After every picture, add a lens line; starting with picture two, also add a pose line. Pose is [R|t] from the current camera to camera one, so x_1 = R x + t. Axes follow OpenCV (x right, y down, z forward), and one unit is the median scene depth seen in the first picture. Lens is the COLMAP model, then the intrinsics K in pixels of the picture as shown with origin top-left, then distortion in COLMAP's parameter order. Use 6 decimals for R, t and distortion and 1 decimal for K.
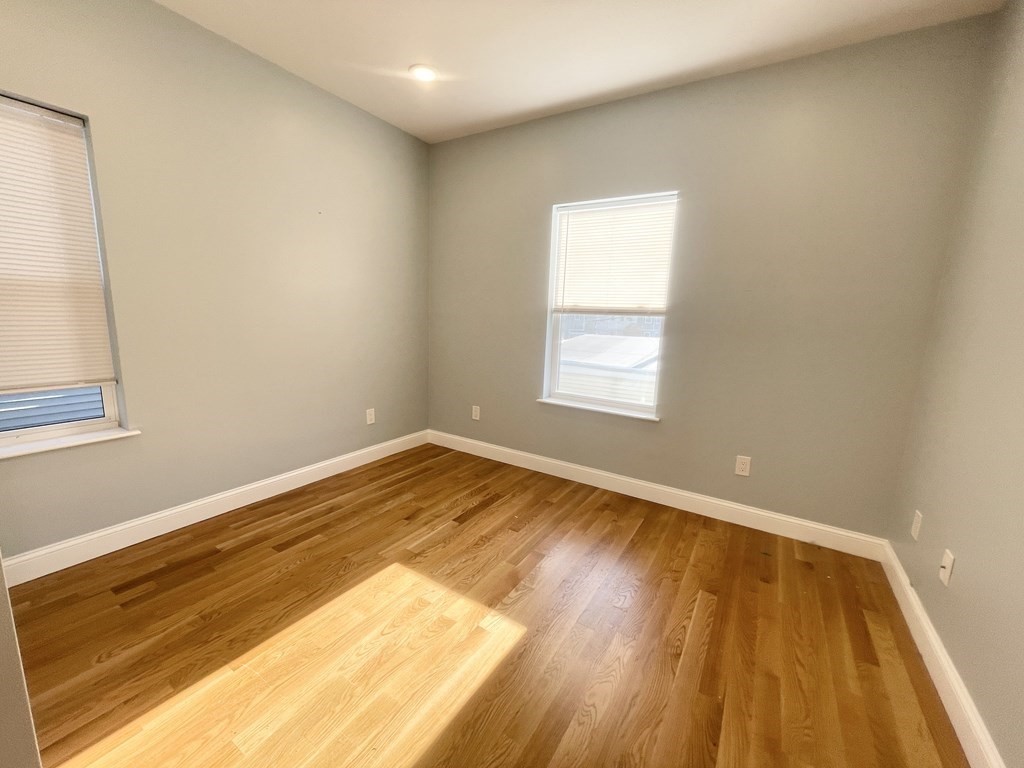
lens RADIAL K [[411.0, 0, 518.0], [0, 411.0, 383.8], [0, 0, 1]] dist [0.000188, 0.000101]
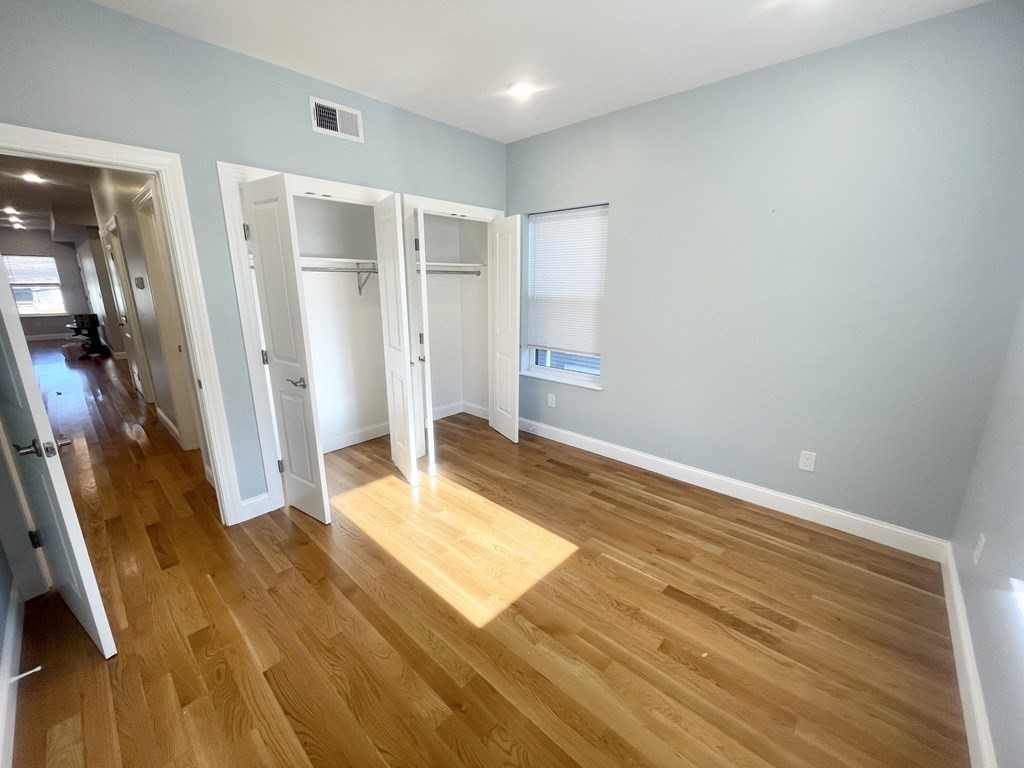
lens RADIAL K [[411.0, 0, 505.3], [0, 411.0, 387.0], [0, 0, 1]] dist [0.000188, 0.000101]
pose [[-0.193922, 0.206446, -0.959049, 0.641724], [-0.176500, 0.954312, 0.241115, -0.193377], [0.965009, 0.216030, -0.148624, 0.771452]]
